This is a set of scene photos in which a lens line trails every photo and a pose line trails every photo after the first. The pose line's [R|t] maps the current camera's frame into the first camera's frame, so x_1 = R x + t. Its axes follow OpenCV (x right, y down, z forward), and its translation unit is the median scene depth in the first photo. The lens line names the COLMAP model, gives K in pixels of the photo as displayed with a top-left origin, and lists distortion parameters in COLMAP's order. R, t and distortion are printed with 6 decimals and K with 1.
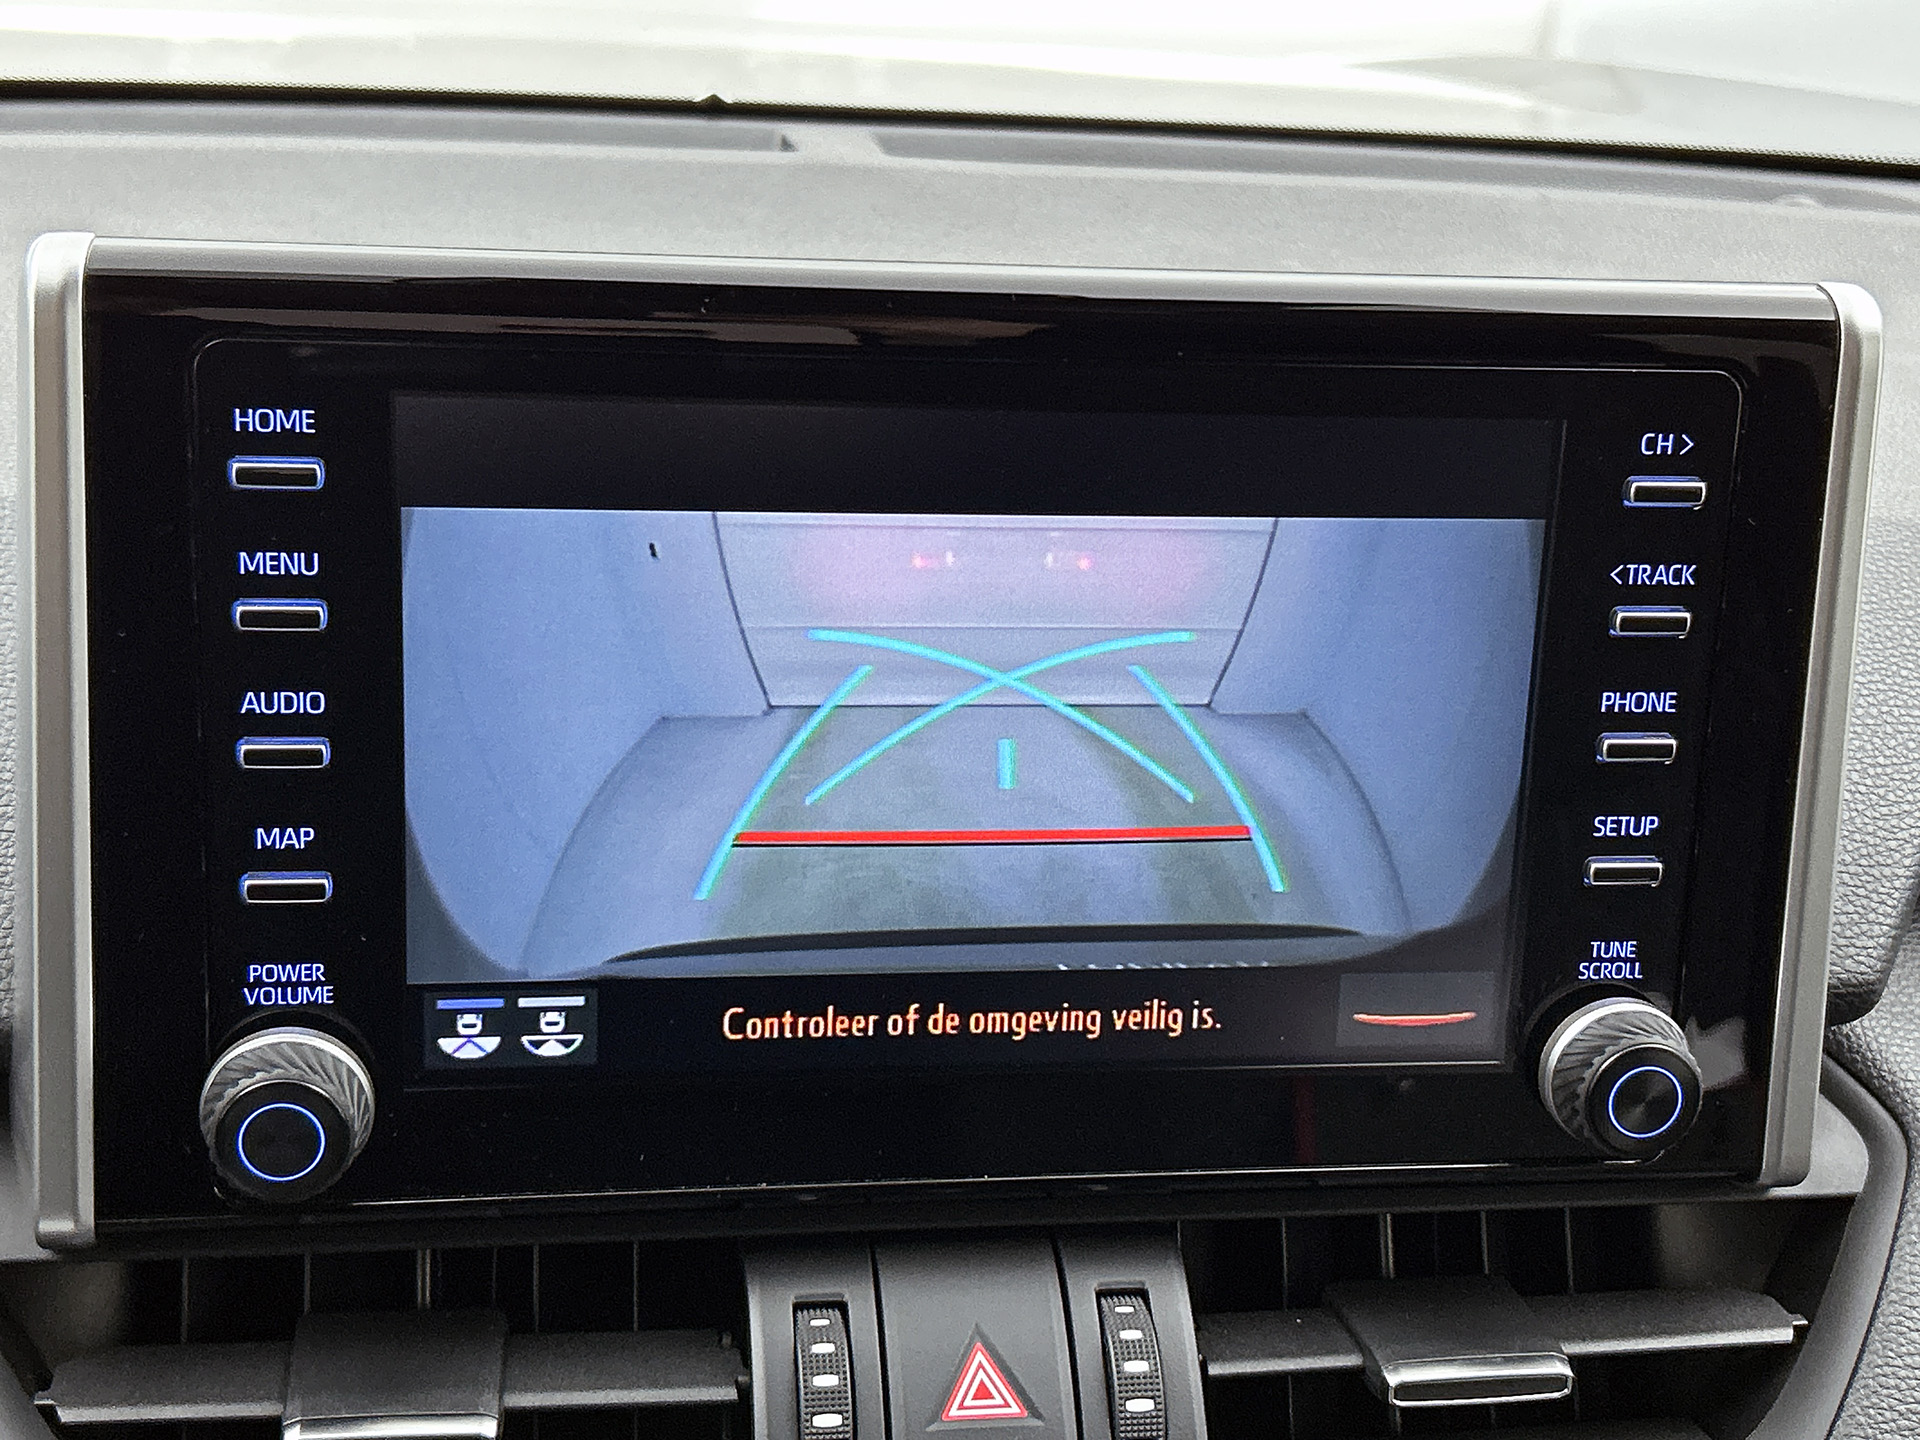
lens RADIAL K [[2738.9, 0, 973.6], [0, 2738.9, 730.2], [0, 0, 1]] dist [0.215427, -0.844399]
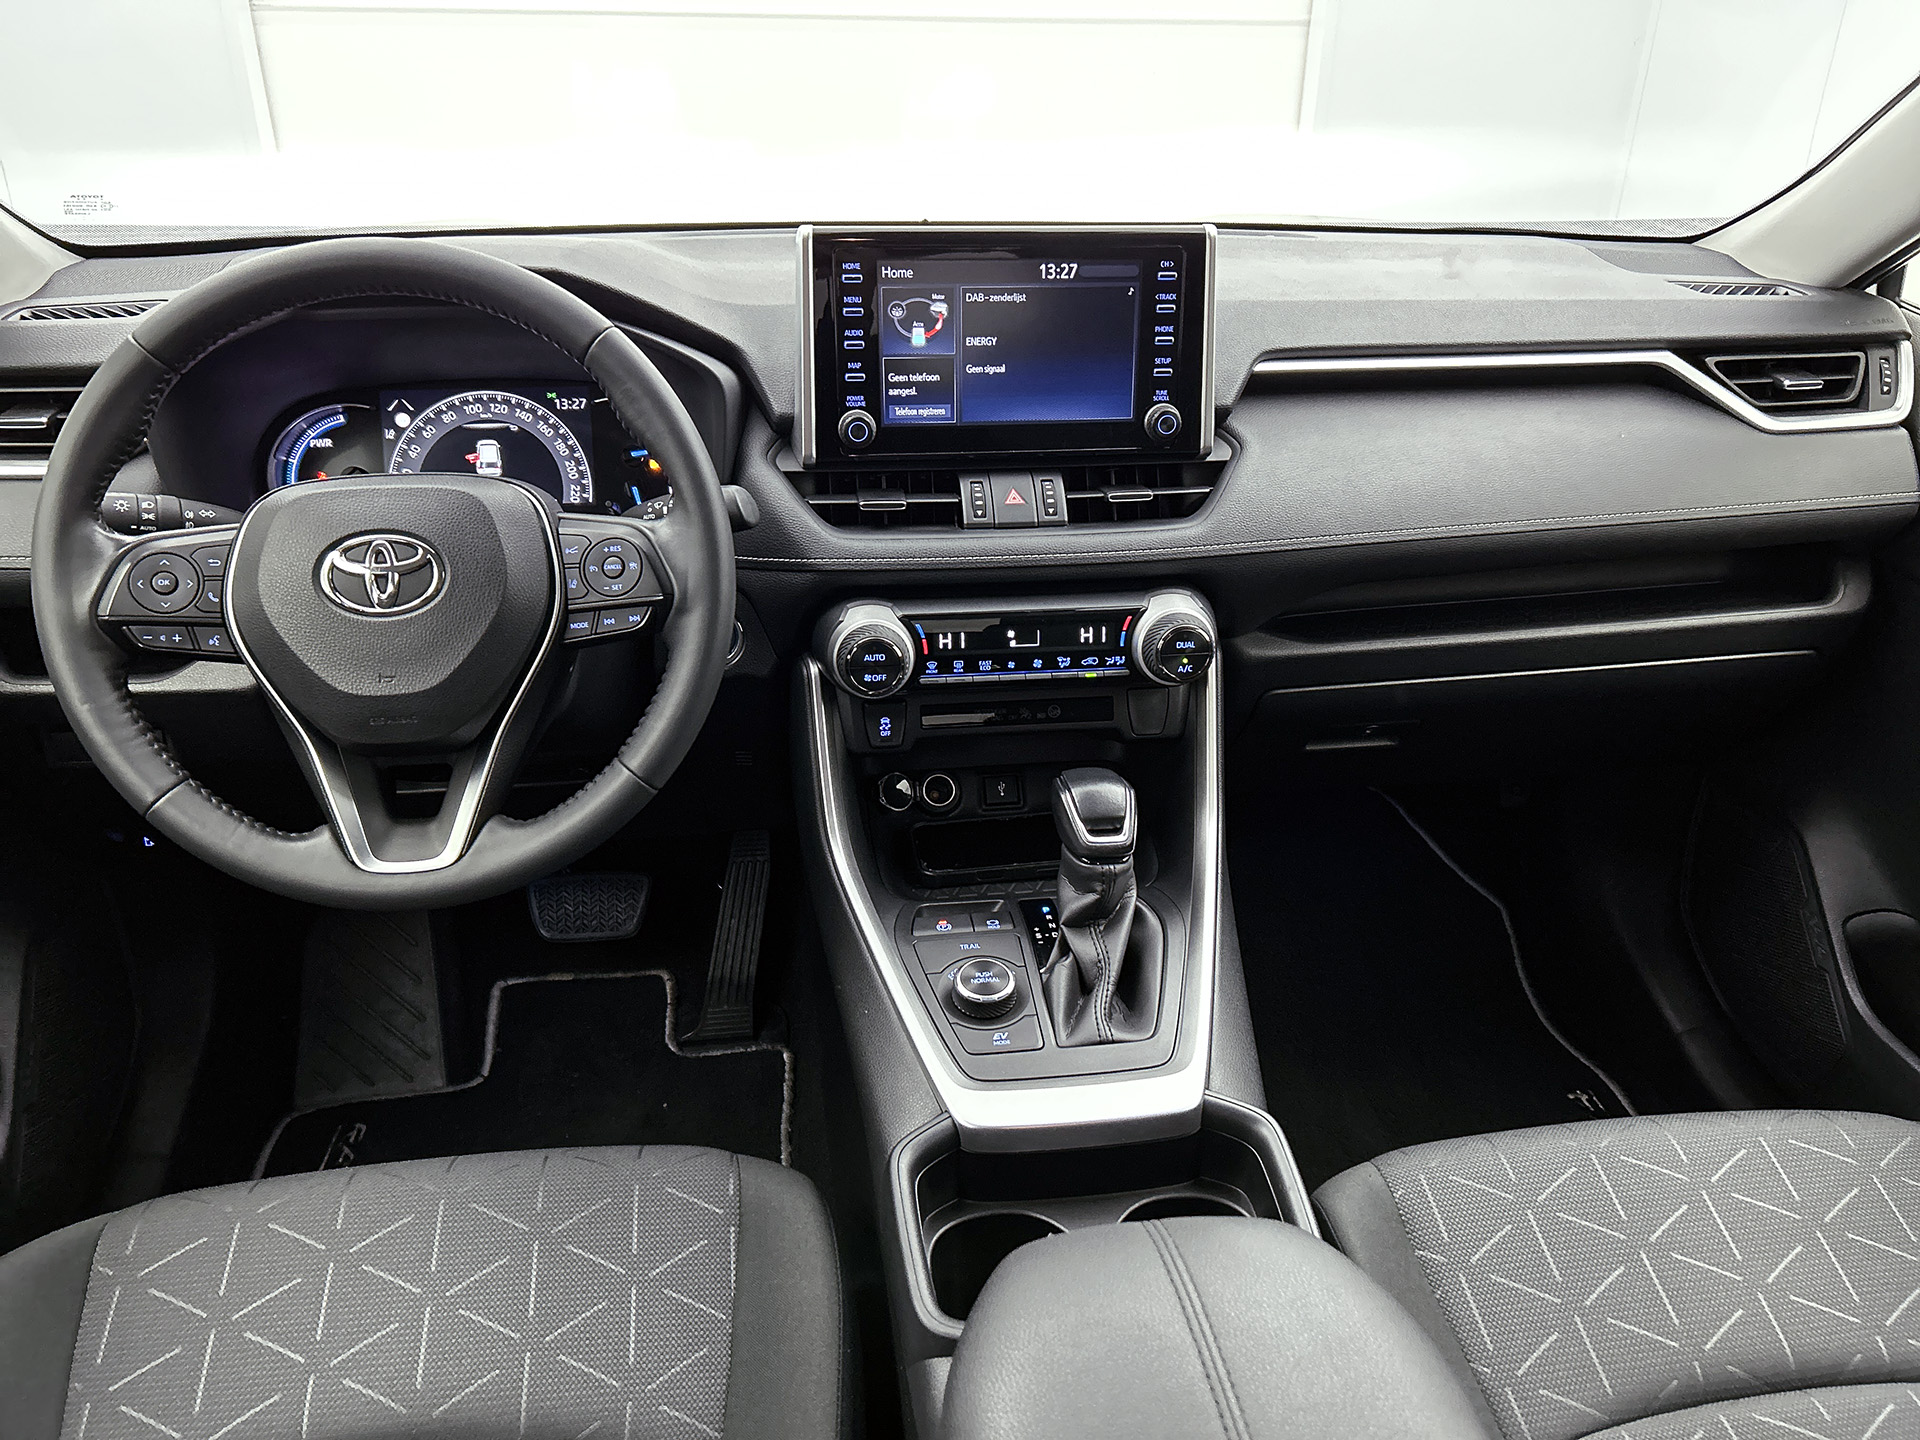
lens RADIAL K [[1422.7, 0, 958.0], [0, 1422.7, 745.7], [0, 0, 1]] dist [0.058918, -0.091282]
pose [[0.997971, -0.027878, -0.057238, 0.032092], [0.032699, 0.995836, 0.085101, 0.430717], [0.054628, -0.086800, 0.994727, -1.260730]]
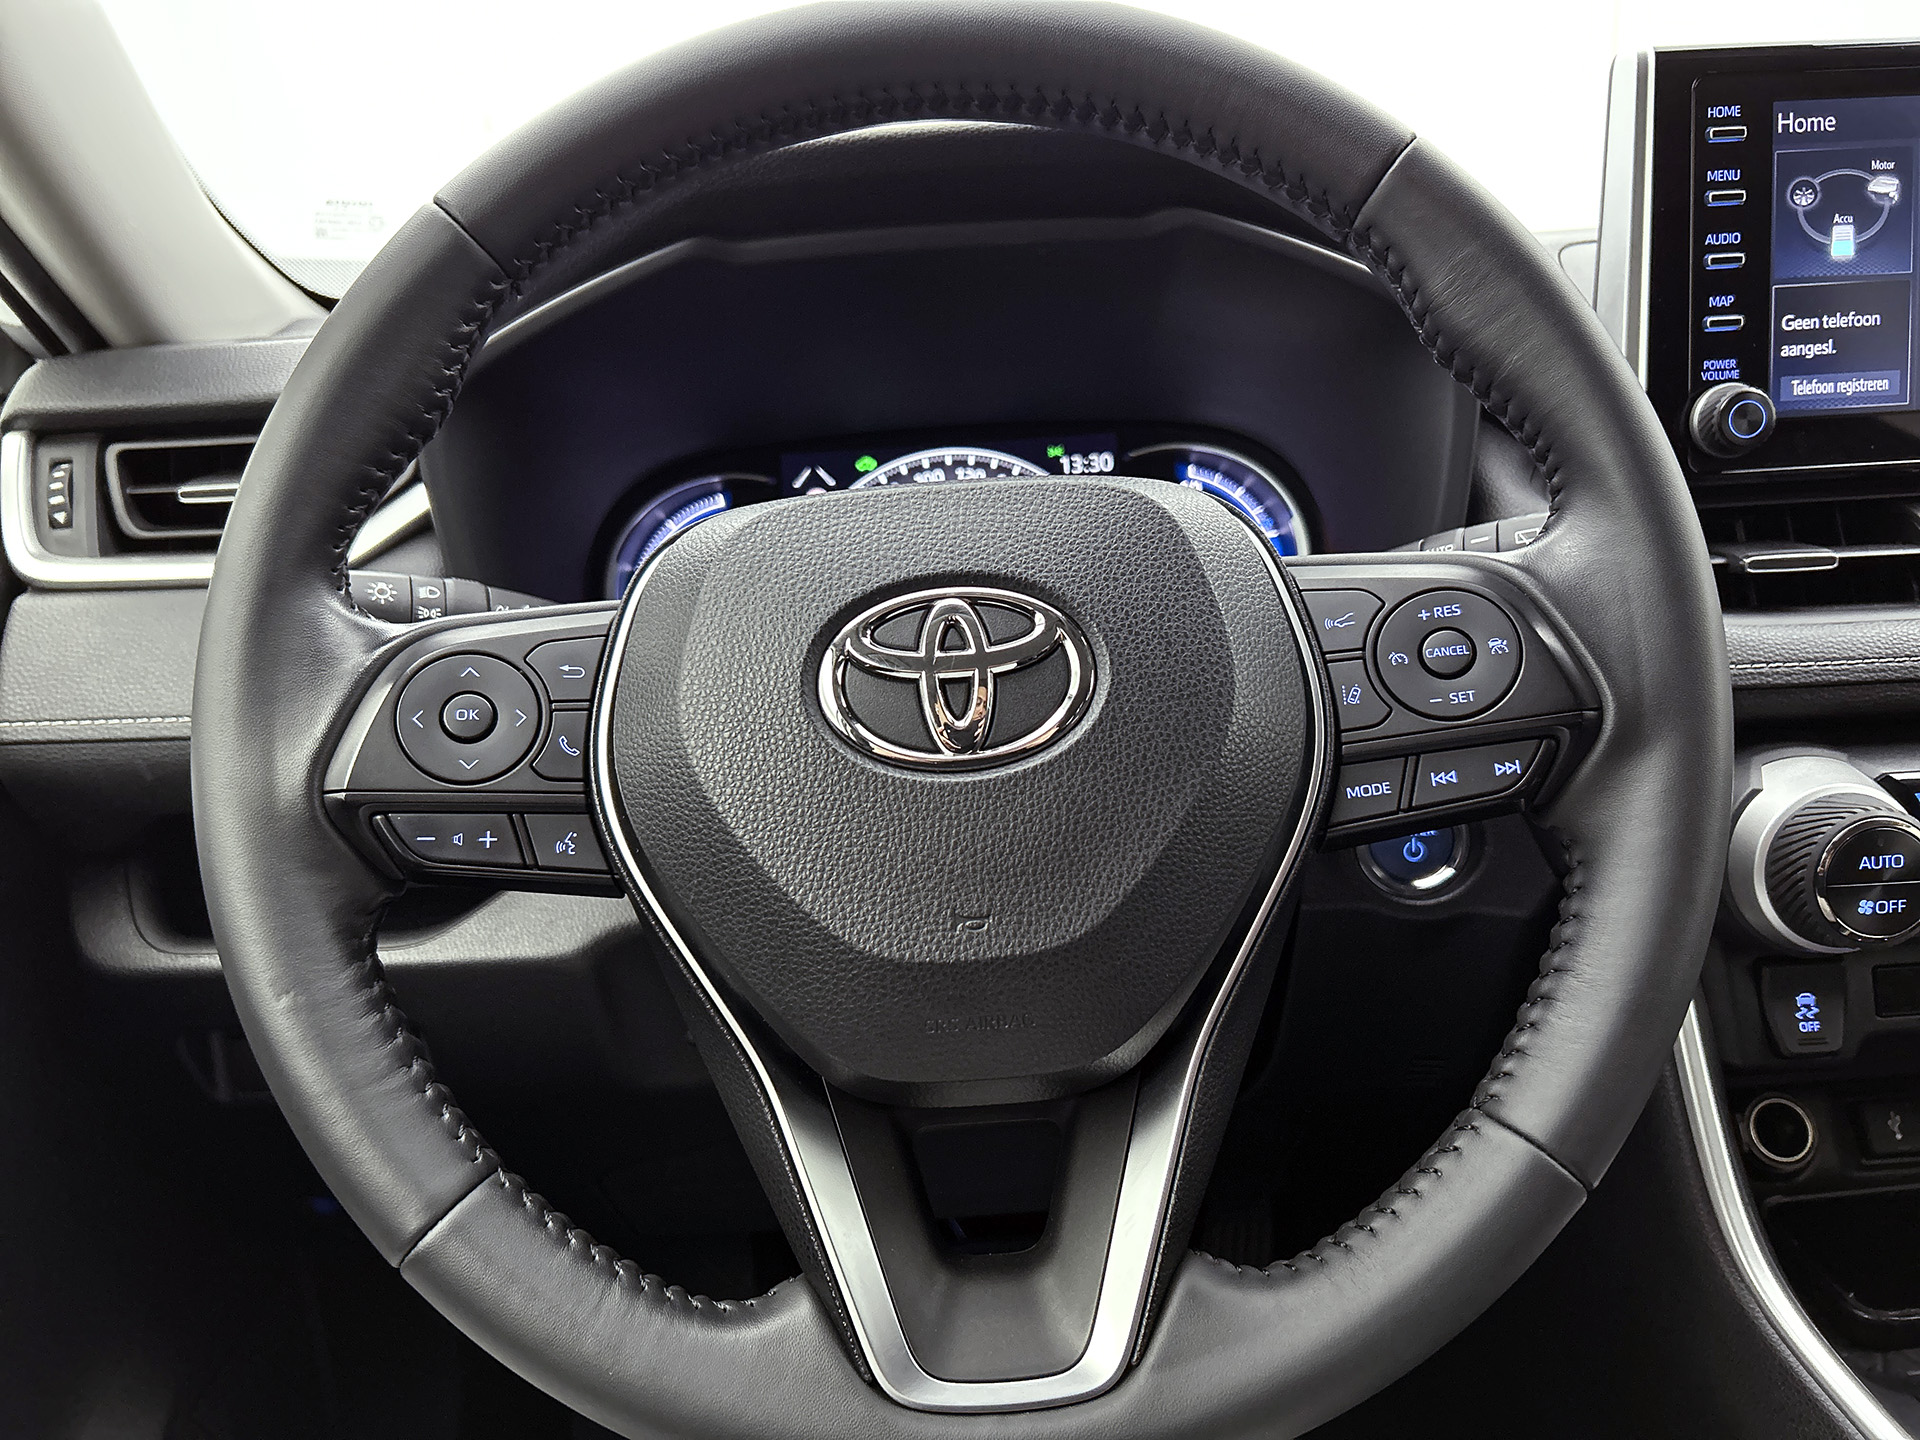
lens RADIAL K [[1468.4, 0, 960.0], [0, 1468.4, 720.0], [0, 0, 1]] dist [0.059813, -0.088604]
pose [[0.981640, -0.075885, -0.174997, -0.638150], [0.056281, 0.991840, -0.114394, 0.459819], [0.182250, 0.102444, 0.977901, -0.274723]]
